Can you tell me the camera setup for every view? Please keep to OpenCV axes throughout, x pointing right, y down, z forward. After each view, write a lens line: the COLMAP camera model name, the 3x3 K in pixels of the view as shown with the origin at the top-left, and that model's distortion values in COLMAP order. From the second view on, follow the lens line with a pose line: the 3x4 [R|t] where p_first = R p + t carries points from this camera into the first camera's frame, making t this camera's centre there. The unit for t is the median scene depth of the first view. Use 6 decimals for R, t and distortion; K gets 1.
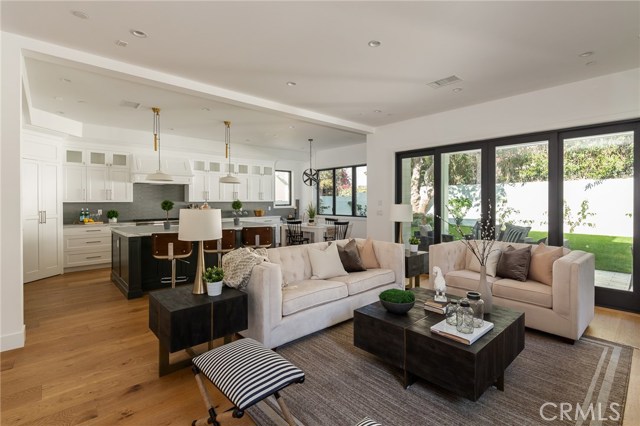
lens RADIAL K [[307.5, 0, 337.7], [0, 307.5, 203.1], [0, 0, 1]] dist [0.000773, 0.000020]
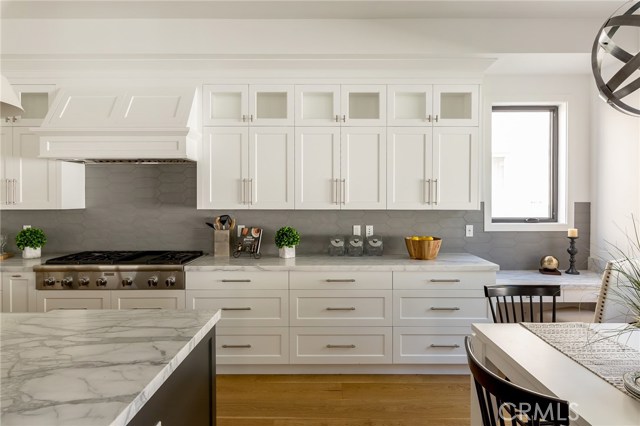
lens RADIAL K [[365.7, 0, 324.2], [0, 365.7, 202.3], [0, 0, 1]] dist [0.002361, -0.000189]
pose [[0.711948, 0.008803, -0.702177, -0.063810], [-0.007491, 0.999960, 0.004941, -0.011811], [0.702192, 0.001742, 0.711986, 0.599357]]
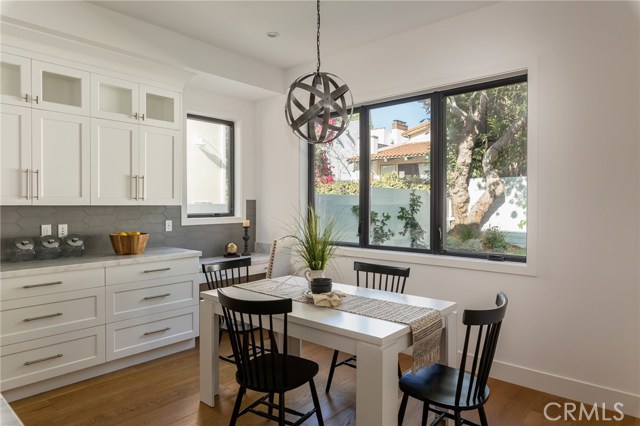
lens RADIAL K [[401.7, 0, 318.3], [0, 401.7, 210.3], [0, 0, 1]] dist [0.002218, -0.000395]
pose [[0.997546, 0.000693, 0.070006, -0.085439], [-0.001211, 0.999972, 0.007355, -0.003012], [-0.069998, -0.007421, 0.997519, 0.523637]]
